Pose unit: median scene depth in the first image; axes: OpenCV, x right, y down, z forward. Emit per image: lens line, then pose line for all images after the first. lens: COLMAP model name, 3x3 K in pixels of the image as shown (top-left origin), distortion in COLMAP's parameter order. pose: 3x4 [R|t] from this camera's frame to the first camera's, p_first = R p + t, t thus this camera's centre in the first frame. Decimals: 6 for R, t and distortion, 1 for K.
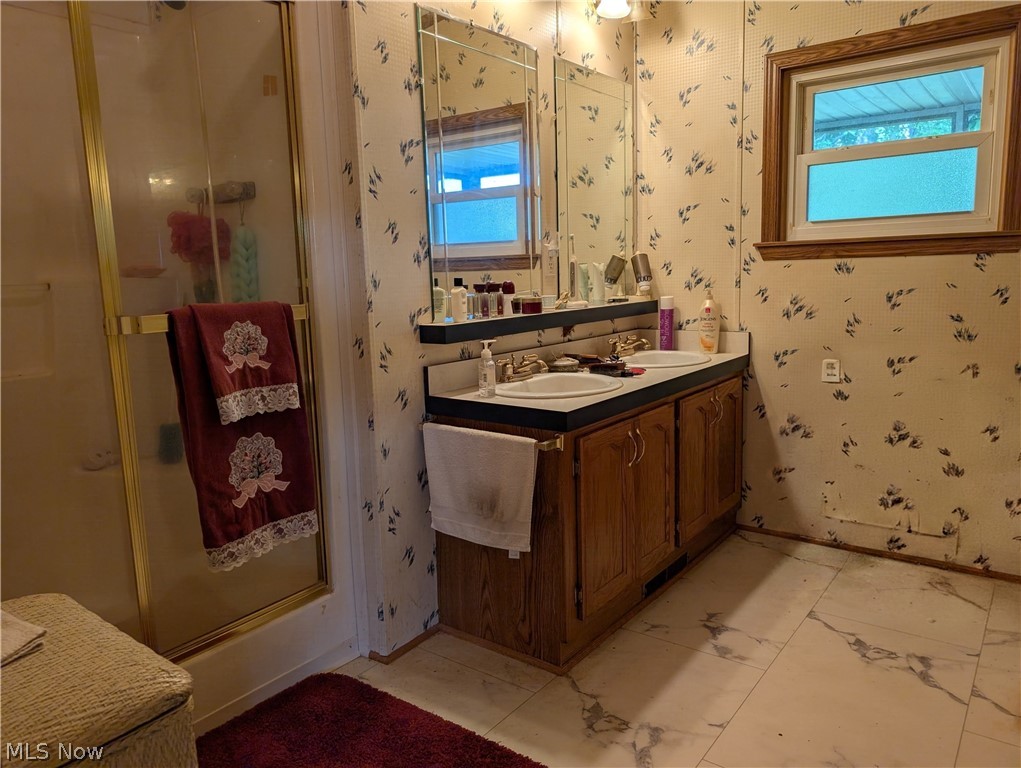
lens RADIAL K [[744.4, 0, 511.3], [0, 744.4, 384.6], [0, 0, 1]] dist [0.025658, -0.016027]
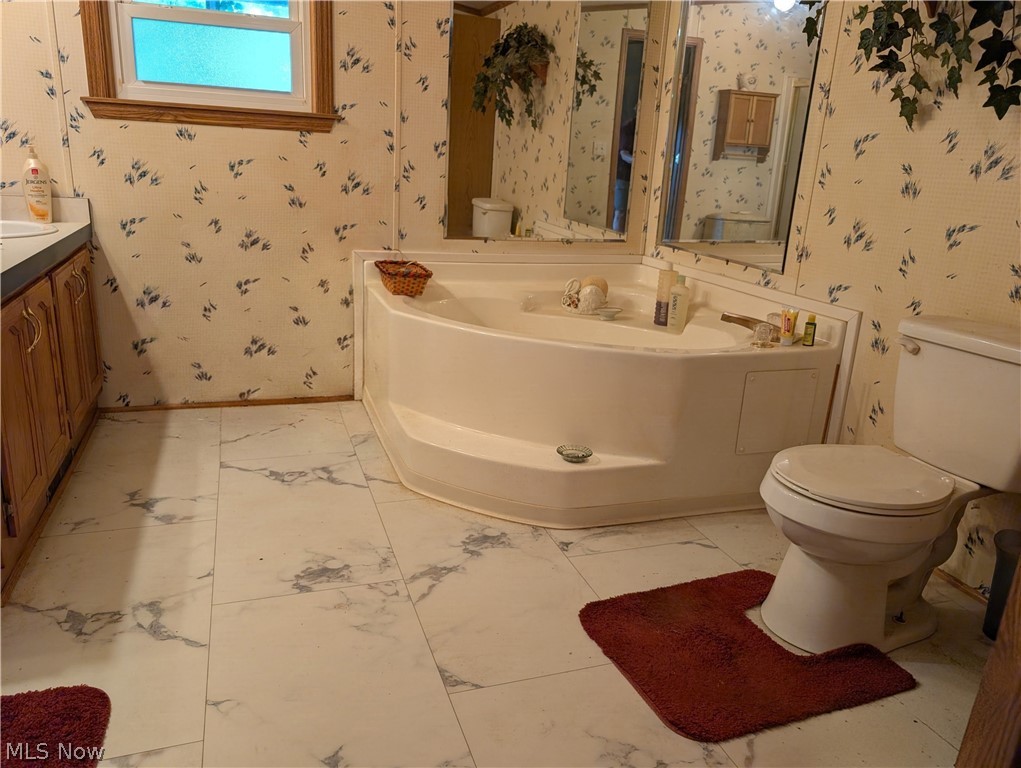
lens RADIAL K [[744.4, 0, 508.5], [0, 744.4, 382.3], [0, 0, 1]] dist [0.025658, -0.016027]
pose [[0.559844, -0.182135, 0.808333, -0.186914], [0.060055, 0.981896, 0.179649, 0.017748], [-0.826419, -0.052031, 0.560646, 0.051245]]
